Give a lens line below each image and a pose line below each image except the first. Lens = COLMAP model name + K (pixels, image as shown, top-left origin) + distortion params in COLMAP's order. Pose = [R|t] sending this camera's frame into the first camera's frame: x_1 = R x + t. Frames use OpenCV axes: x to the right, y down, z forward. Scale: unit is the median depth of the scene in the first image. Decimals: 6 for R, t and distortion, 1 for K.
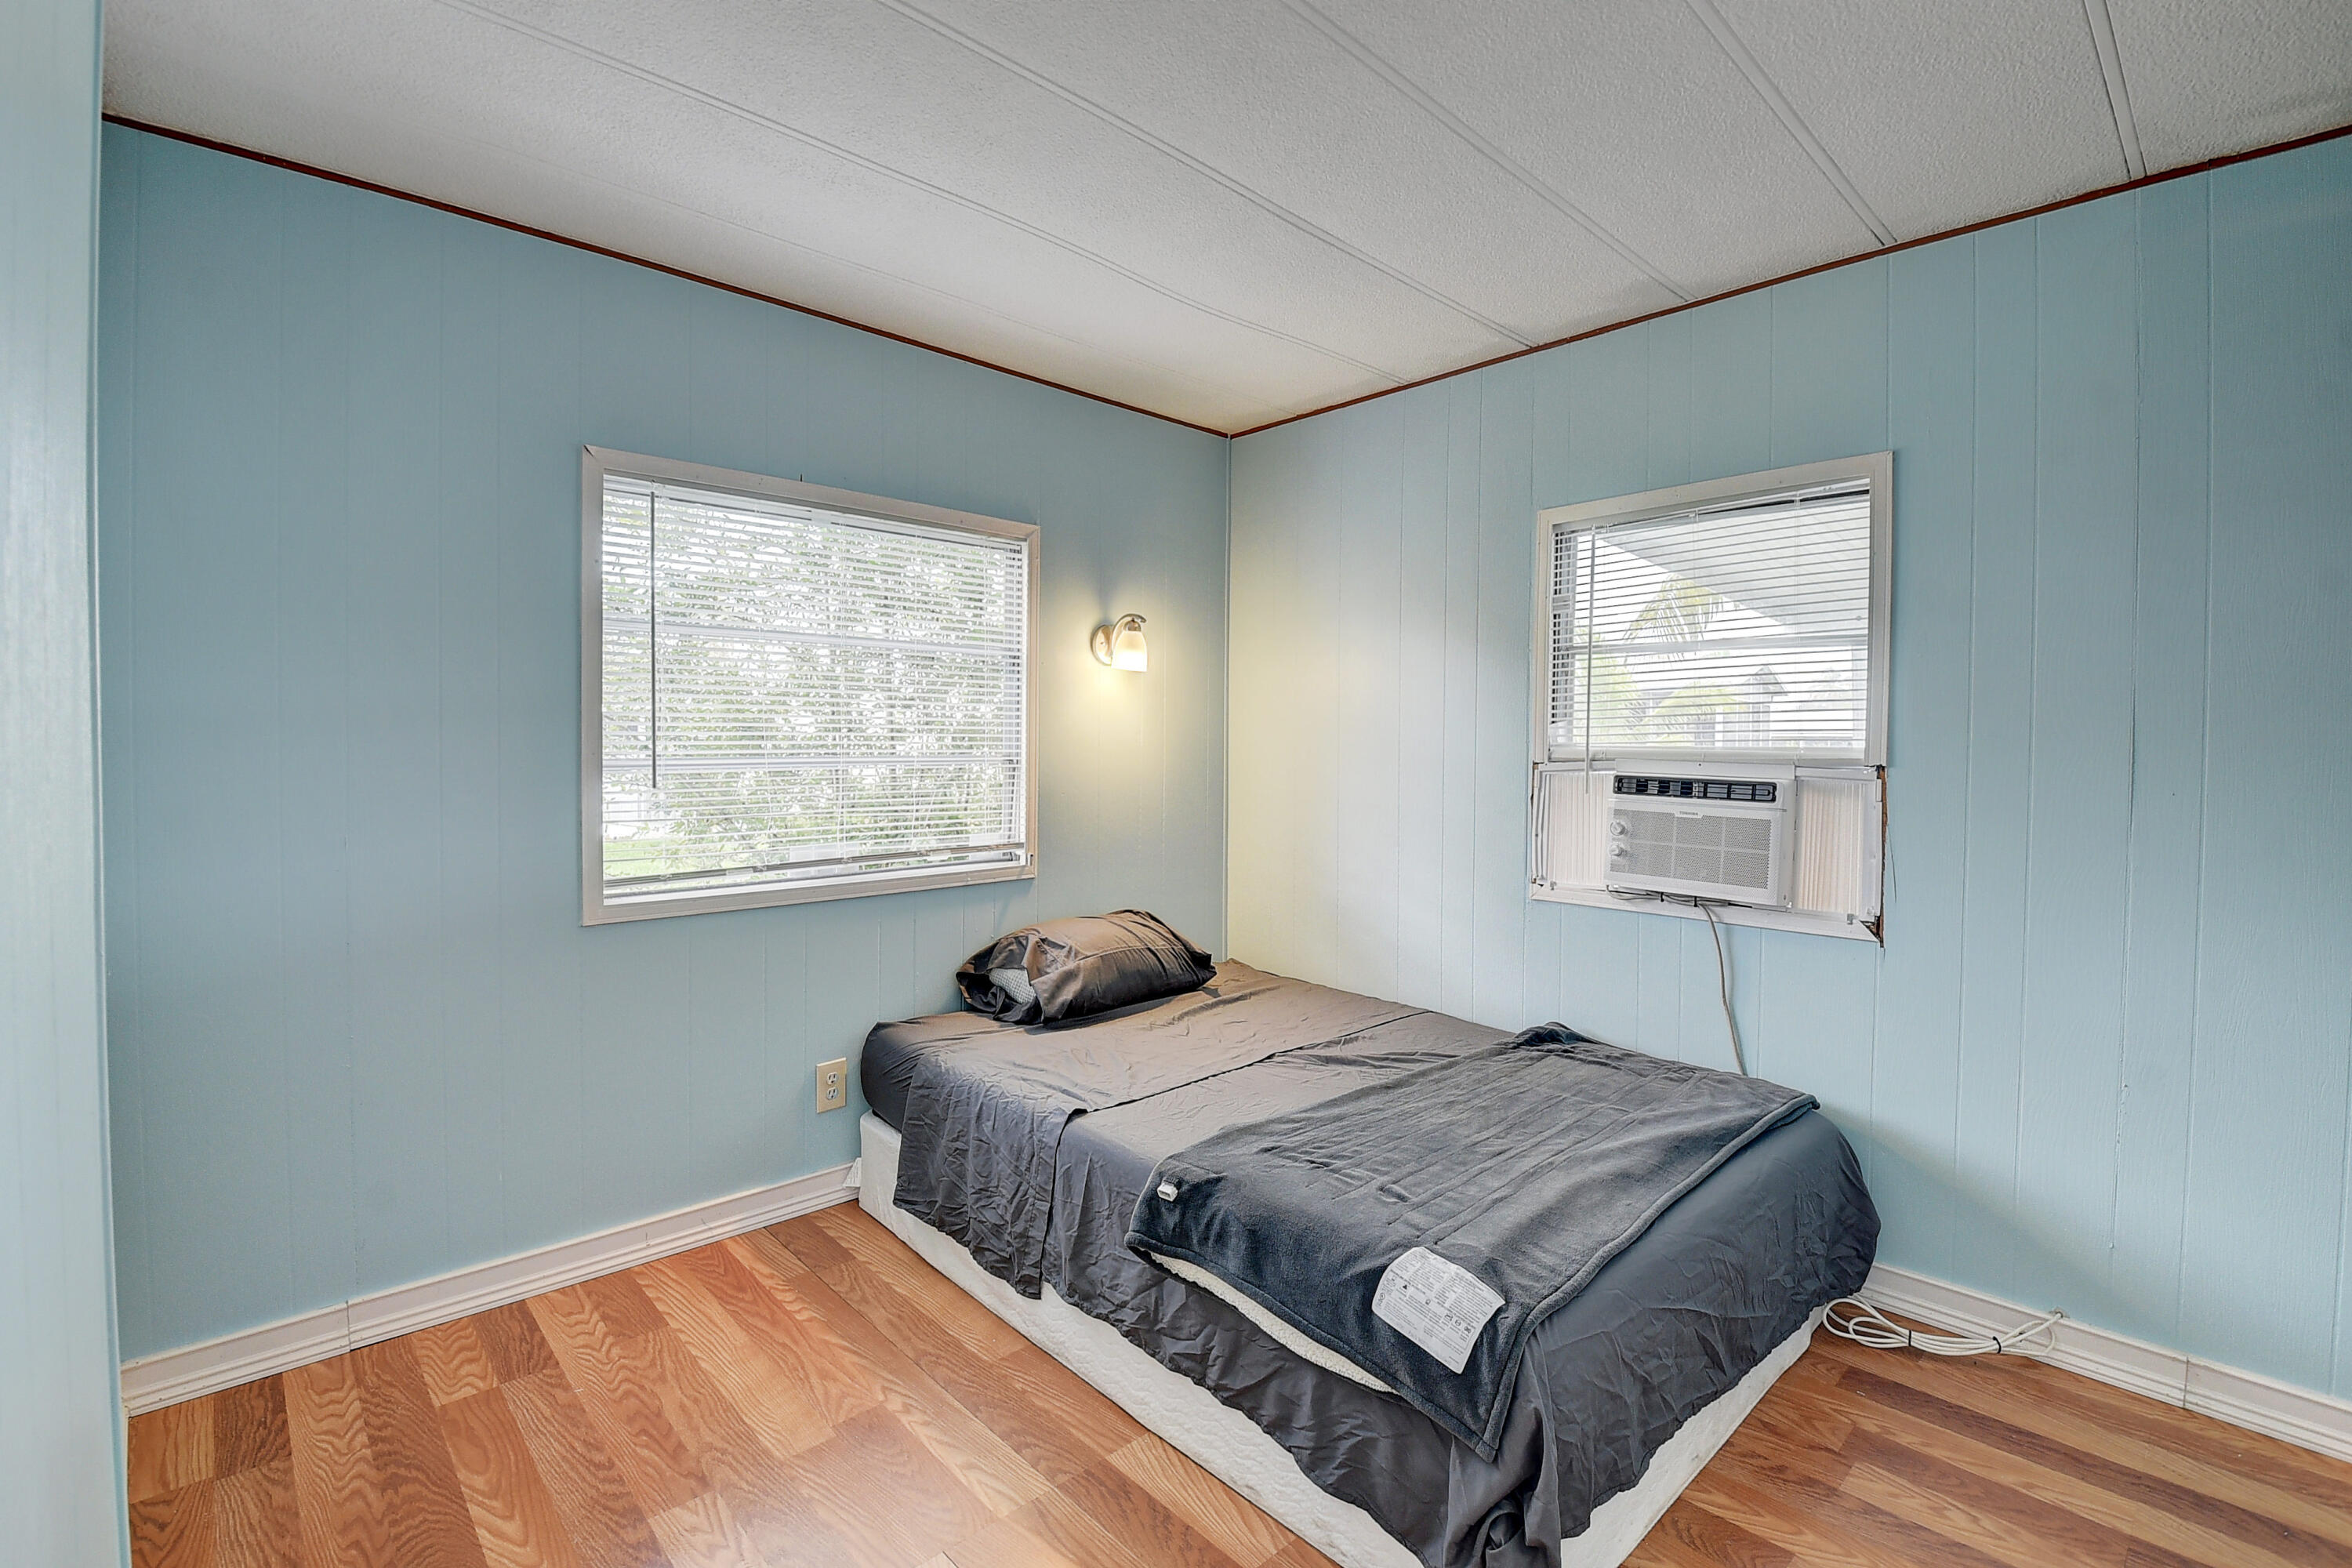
lens RADIAL K [[1028.8, 0, 1174.3], [0, 1028.8, 765.6], [0, 0, 1]] dist [0.020066, -0.022853]
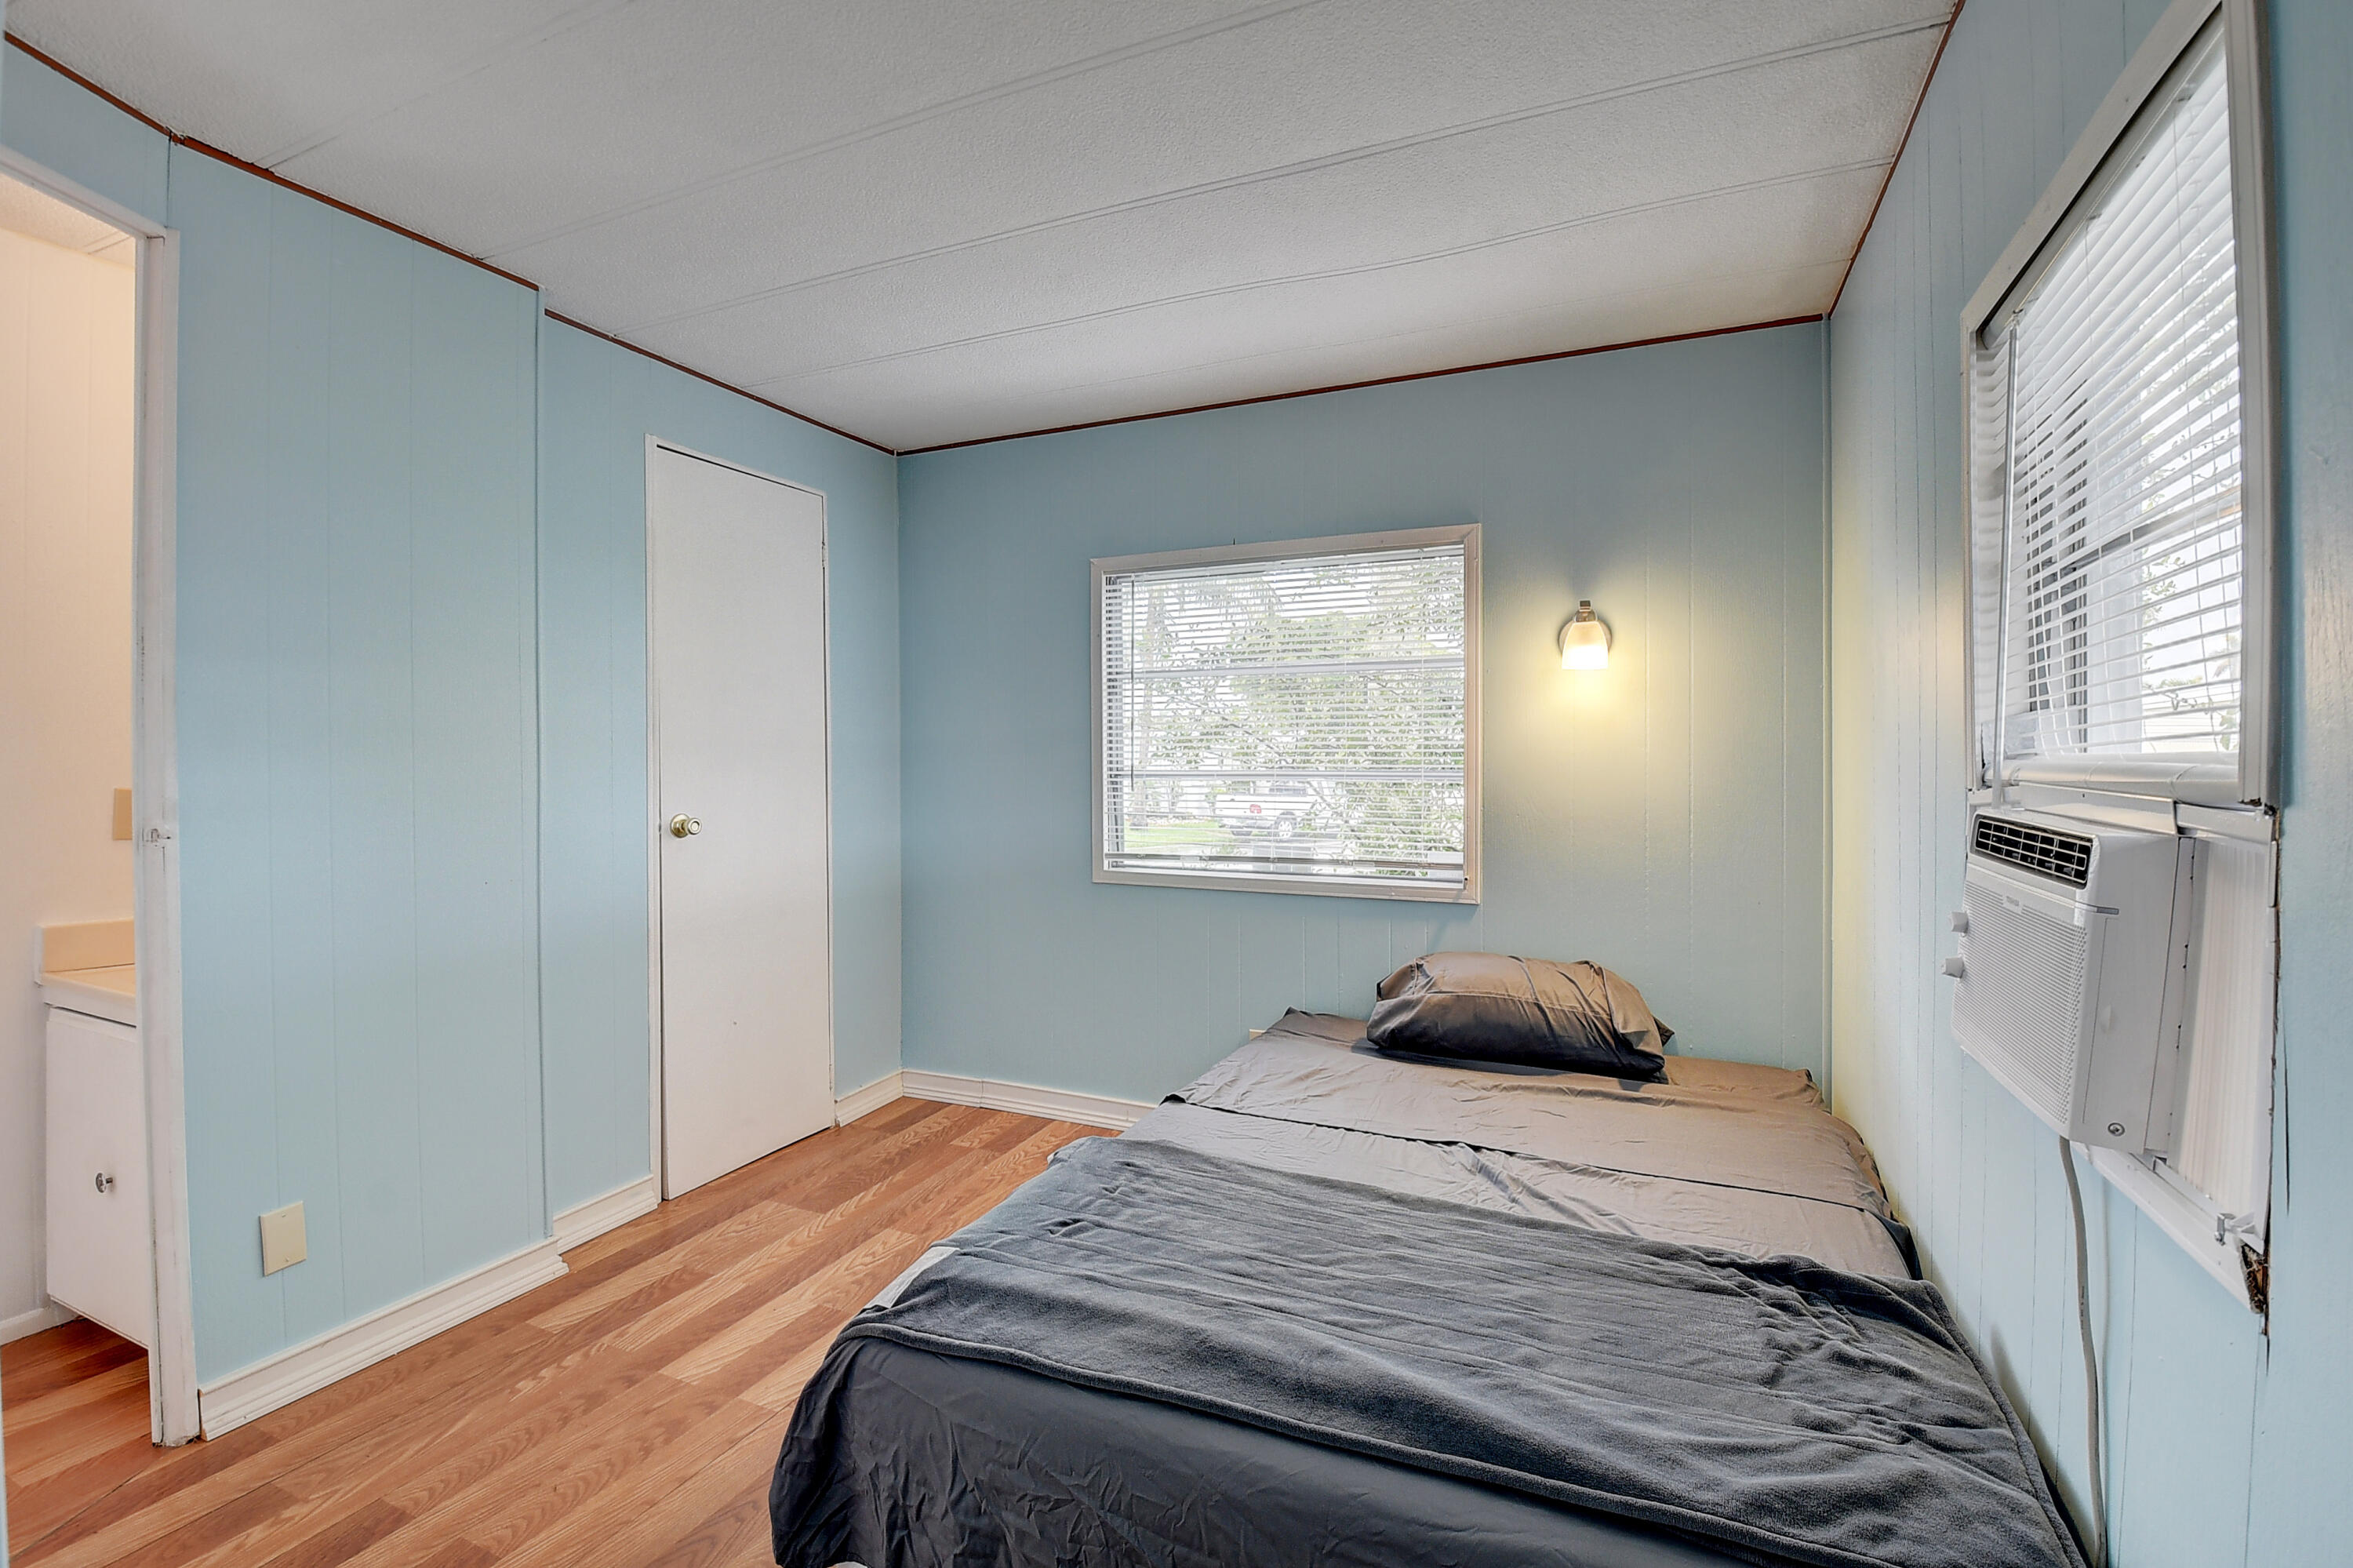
lens RADIAL K [[1037.5, 0, 1169.4], [0, 1037.5, 754.1], [0, 0, 1]] dist [0.019626, -0.030375]
pose [[0.389669, -0.010313, -0.920897, 0.930968], [-0.020254, 0.999600, -0.019764, -0.001447], [0.920732, 0.026353, 0.389305, 0.577769]]
